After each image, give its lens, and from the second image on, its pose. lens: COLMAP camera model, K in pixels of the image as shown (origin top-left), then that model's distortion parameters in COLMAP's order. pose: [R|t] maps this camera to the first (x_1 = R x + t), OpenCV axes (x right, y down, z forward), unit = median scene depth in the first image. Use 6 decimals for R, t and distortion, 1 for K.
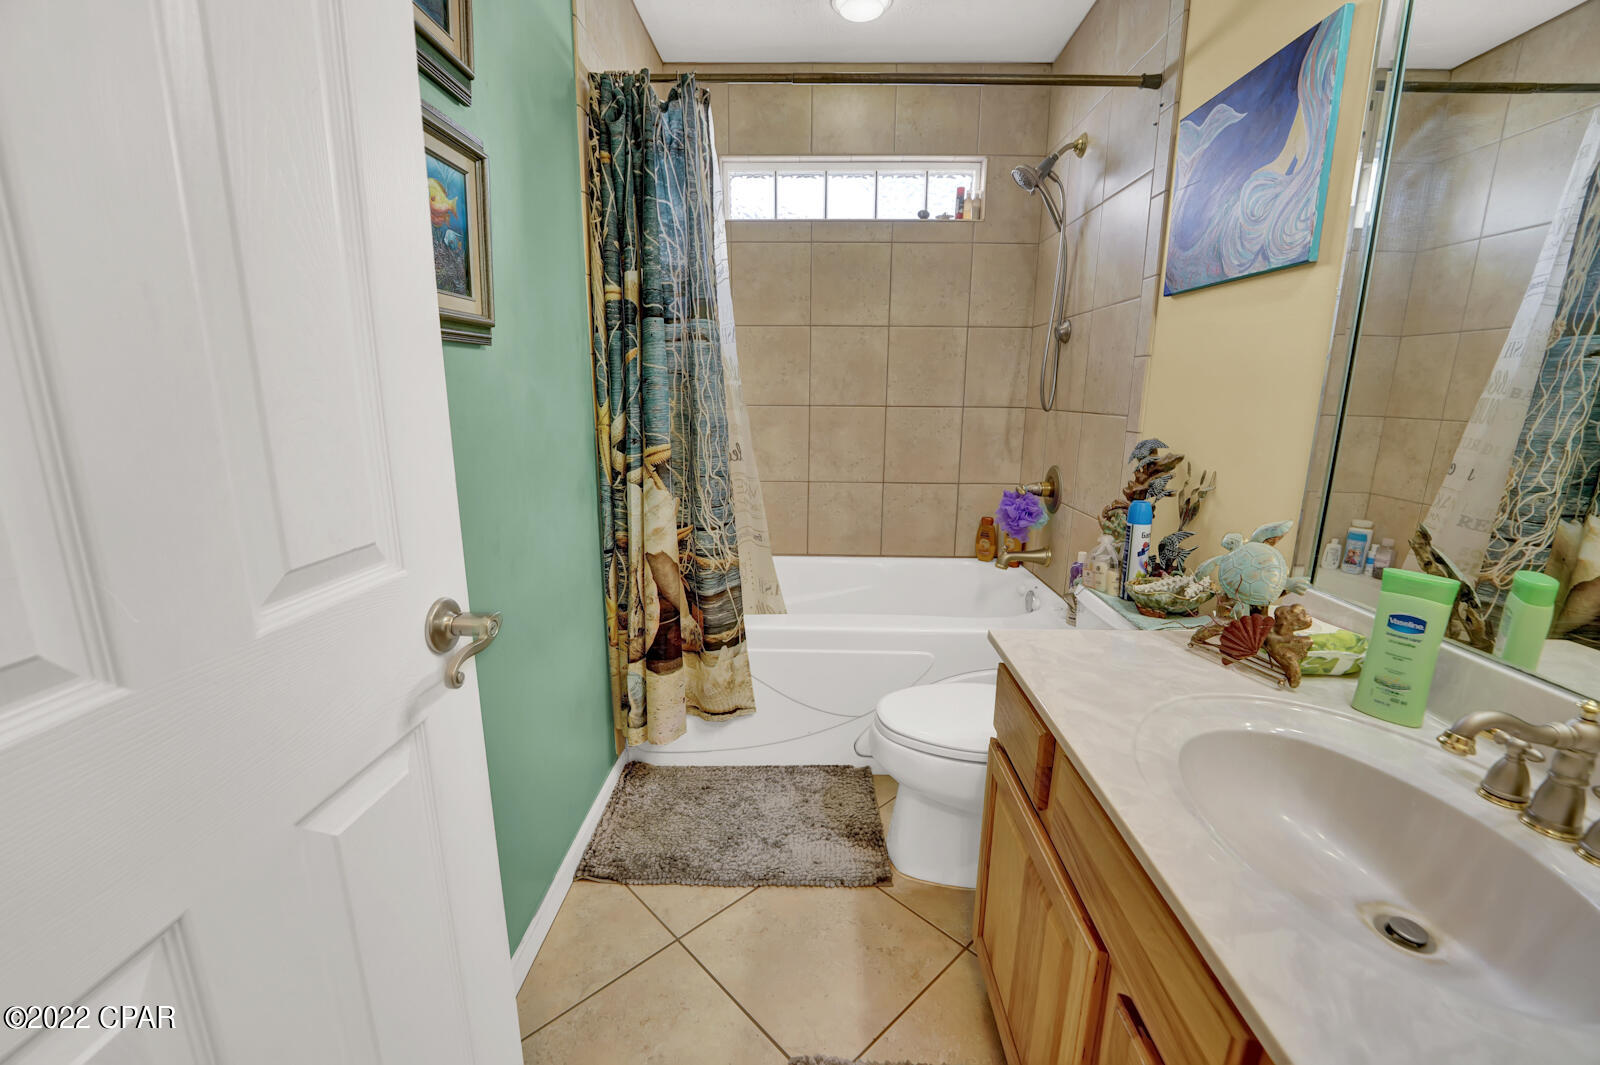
lens RADIAL K [[655.9, 0, 801.1], [0, 655.9, 530.9], [0, 0, 1]] dist [-0.029006, 0.002841]
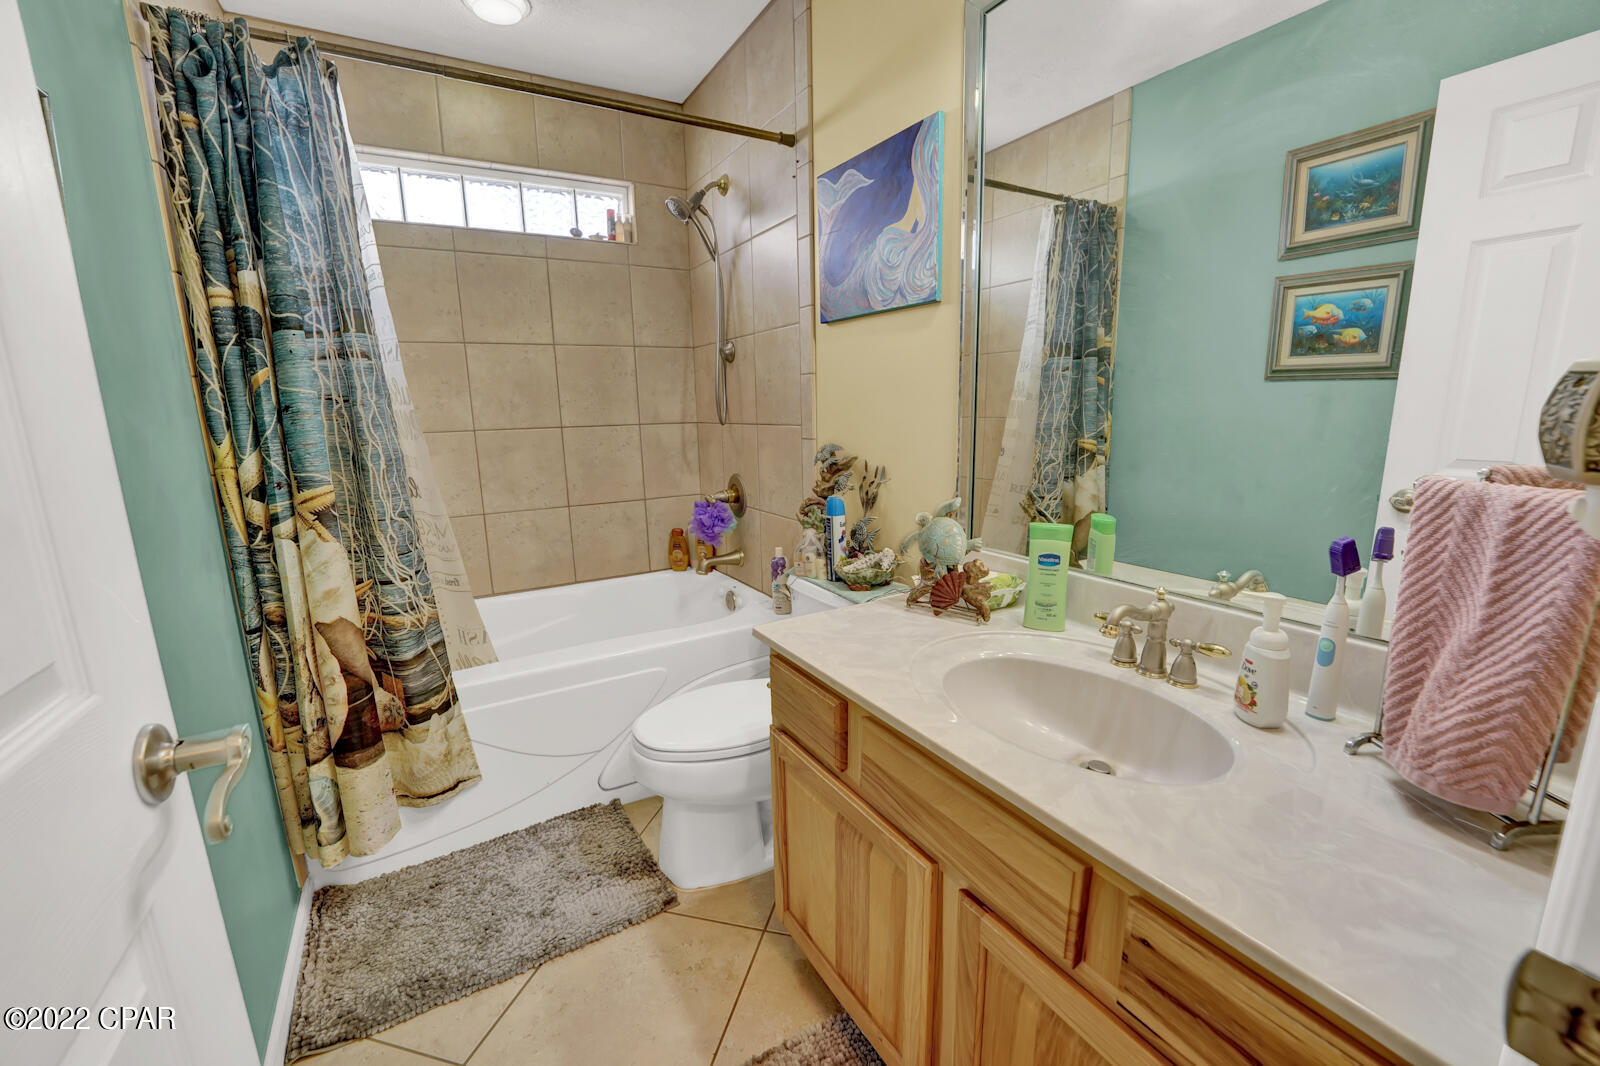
lens RADIAL K [[649.5, 0, 802.6], [0, 649.5, 530.5], [0, 0, 1]] dist [-0.027439, 0.001674]
pose [[0.848324, -0.125358, 0.514424, -0.121360], [0.138281, 0.990304, 0.013288, -0.006647], [-0.511102, 0.059863, 0.857433, 0.022966]]
